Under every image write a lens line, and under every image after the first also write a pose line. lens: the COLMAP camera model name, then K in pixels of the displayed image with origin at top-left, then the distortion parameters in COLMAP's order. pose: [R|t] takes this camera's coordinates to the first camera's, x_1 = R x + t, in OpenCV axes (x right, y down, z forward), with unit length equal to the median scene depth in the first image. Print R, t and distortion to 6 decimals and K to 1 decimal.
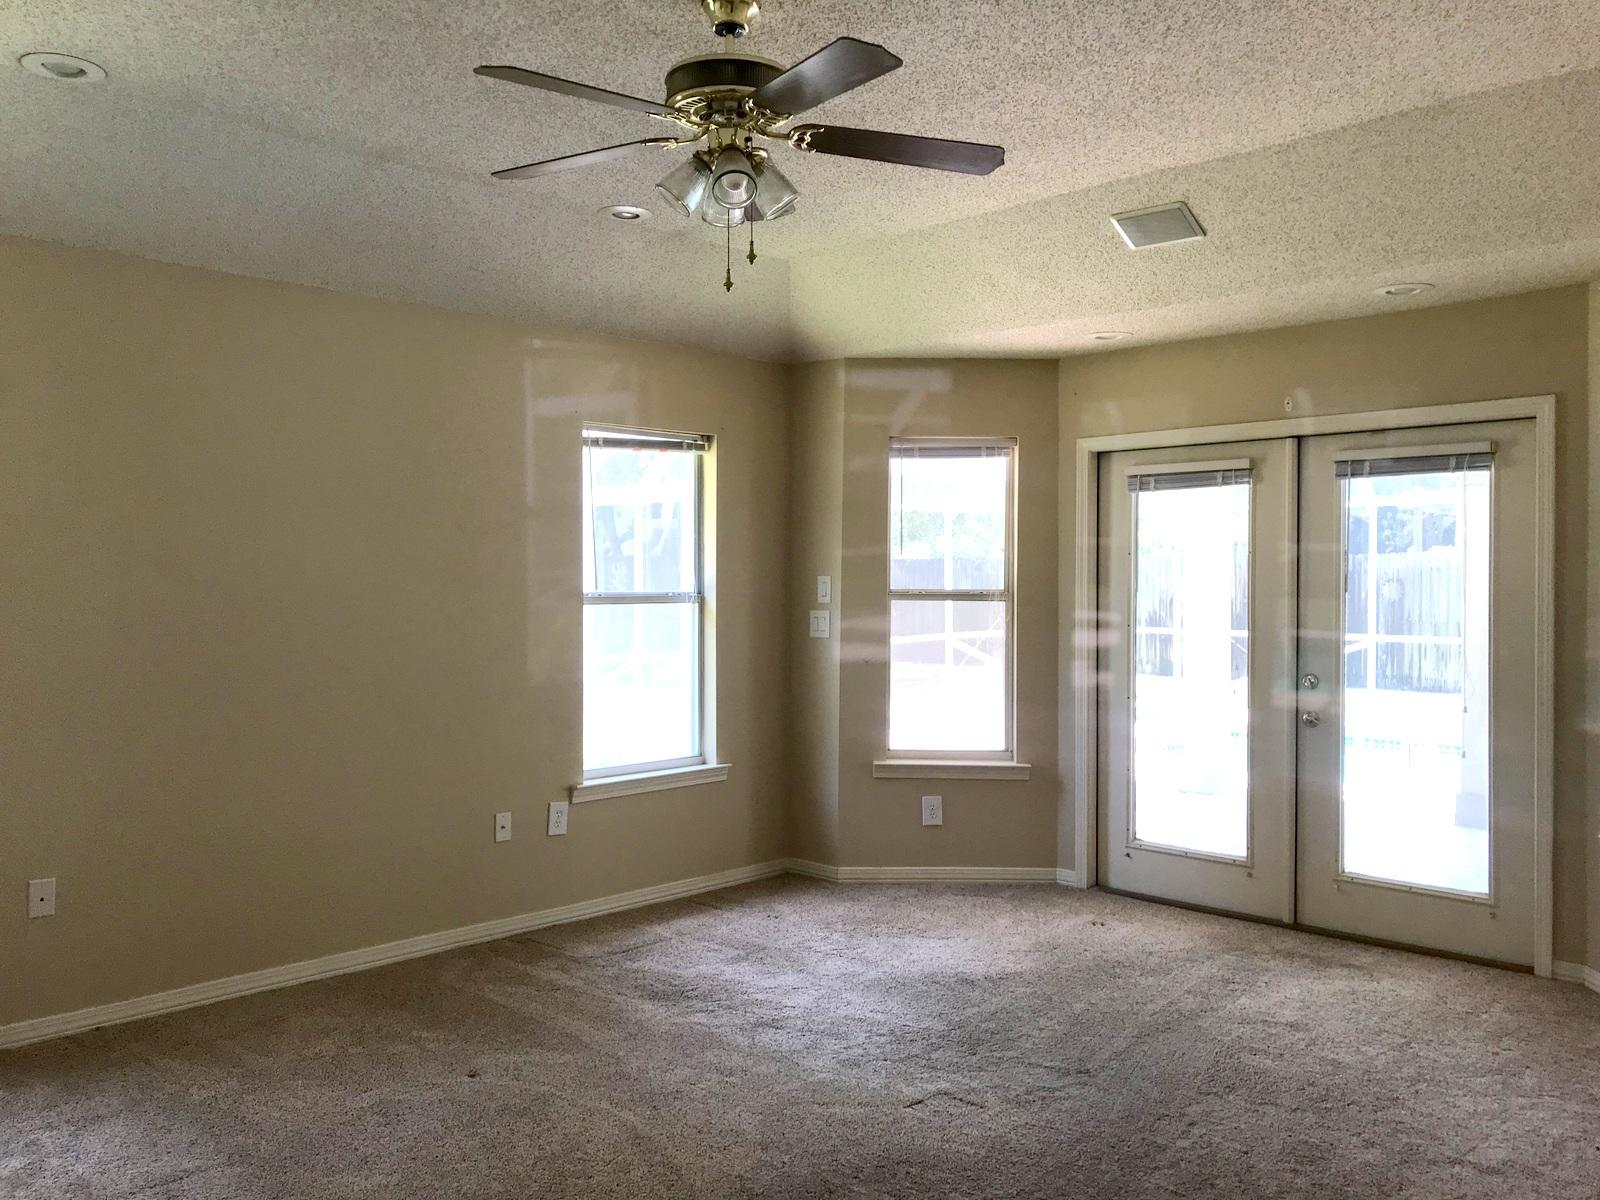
lens RADIAL K [[1352.2, 0, 788.5], [0, 1352.2, 599.2], [0, 0, 1]] dist [0.037227, -0.006102]
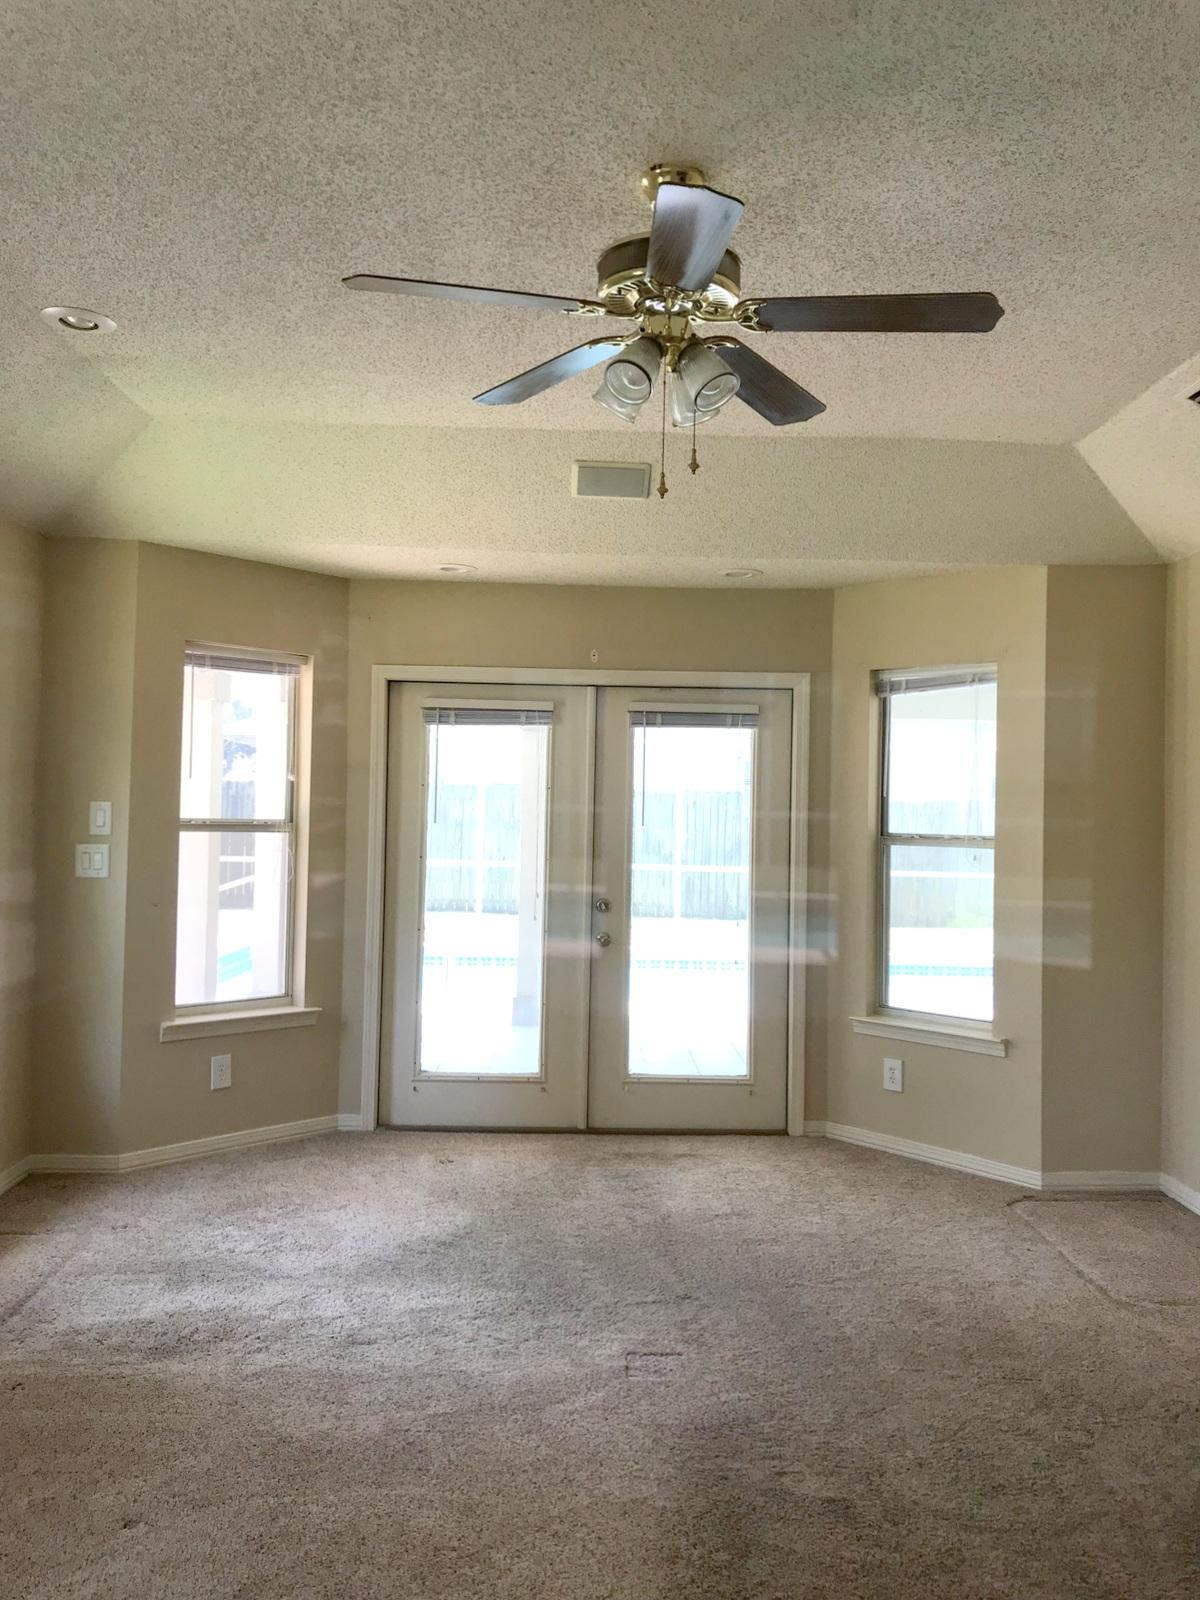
lens RADIAL K [[1352.2, 0, 592.4], [0, 1352.2, 800.3], [0, 0, 1]] dist [0.037227, -0.006102]
pose [[0.684194, 0.018257, 0.729071, -0.450663], [-0.008632, 0.999819, -0.016937, -0.007817], [-0.729249, 0.005295, 0.684228, 0.264695]]
